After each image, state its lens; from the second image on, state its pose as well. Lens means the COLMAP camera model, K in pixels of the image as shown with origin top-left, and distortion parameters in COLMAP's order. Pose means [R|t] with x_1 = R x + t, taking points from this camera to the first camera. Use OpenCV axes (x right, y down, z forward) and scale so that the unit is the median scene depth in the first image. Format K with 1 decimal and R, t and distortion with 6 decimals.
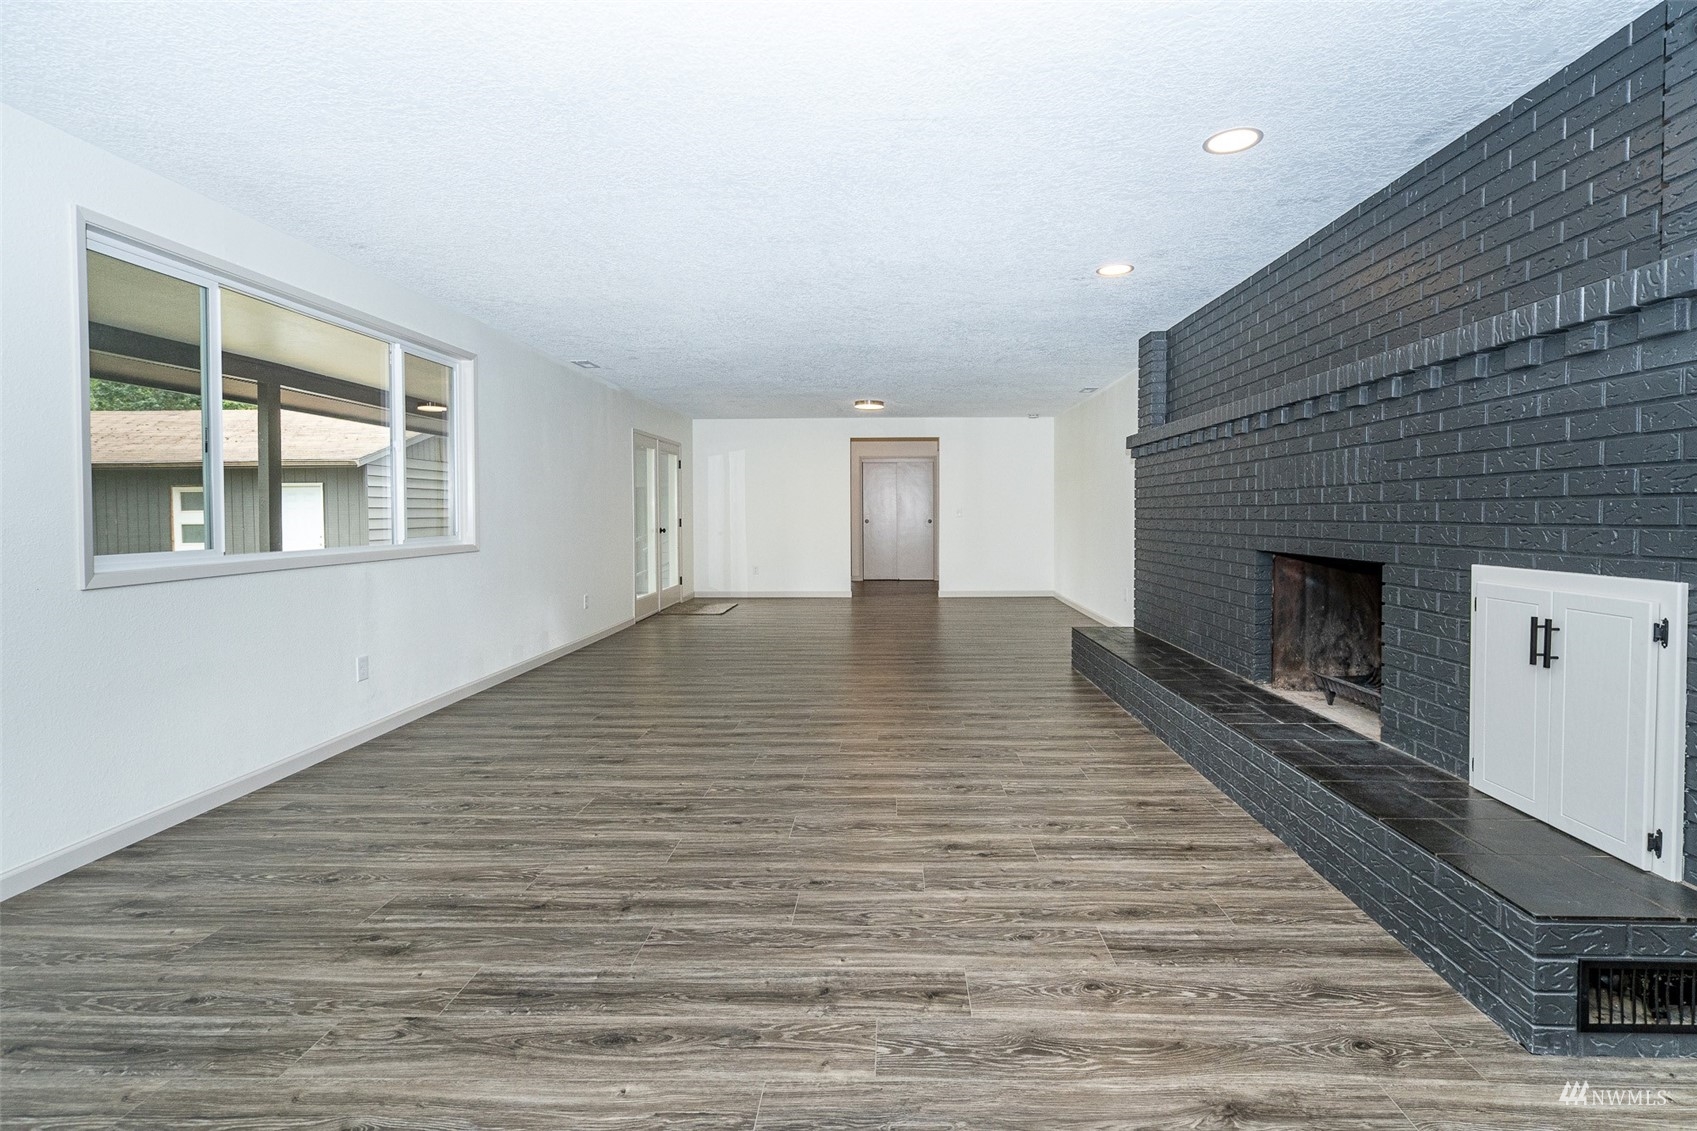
lens RADIAL K [[776.0, 0, 876.9], [0, 776.0, 534.9], [0, 0, 1]] dist [-0.006507, 0.003429]
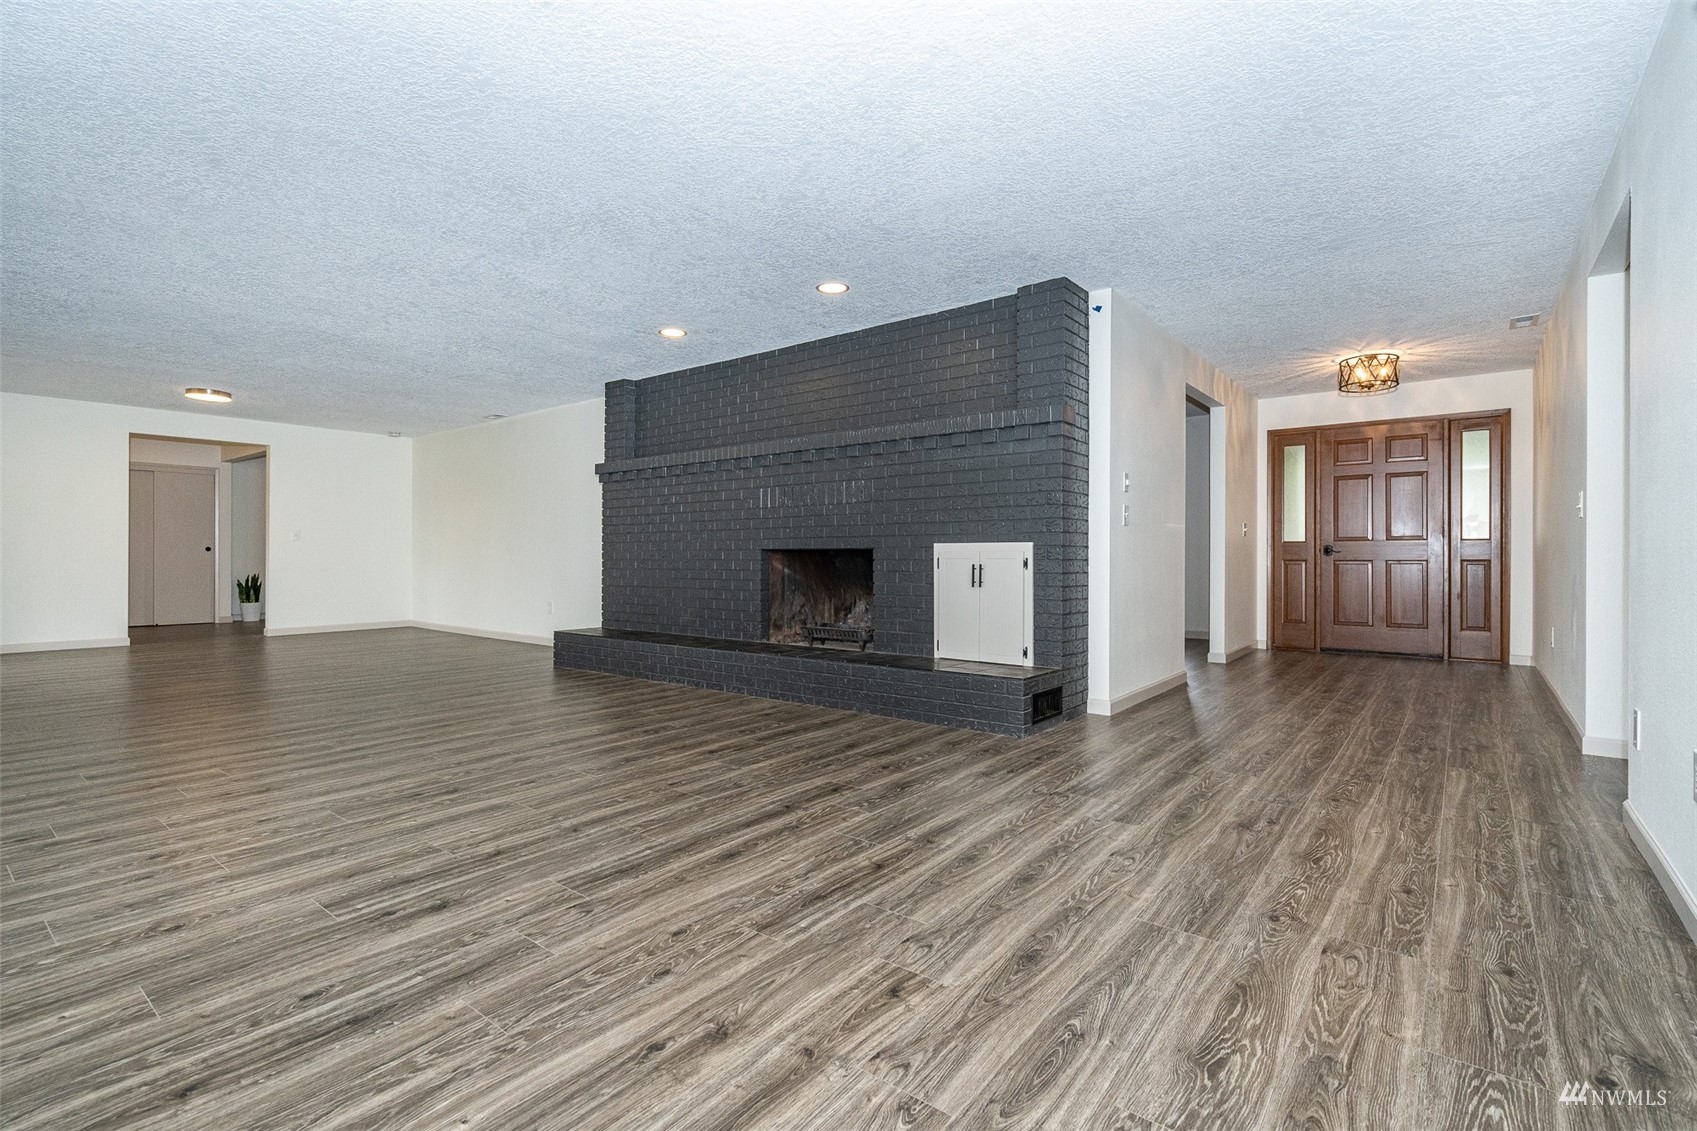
lens RADIAL K [[776.0, 0, 847.3], [0, 776.0, 561.8], [0, 0, 1]] dist [-0.006507, 0.003429]
pose [[0.609678, -0.003578, 0.792641, -0.931406], [0.020706, 0.999720, -0.011414, 0.104185], [-0.792378, 0.023371, 0.609582, -0.018007]]
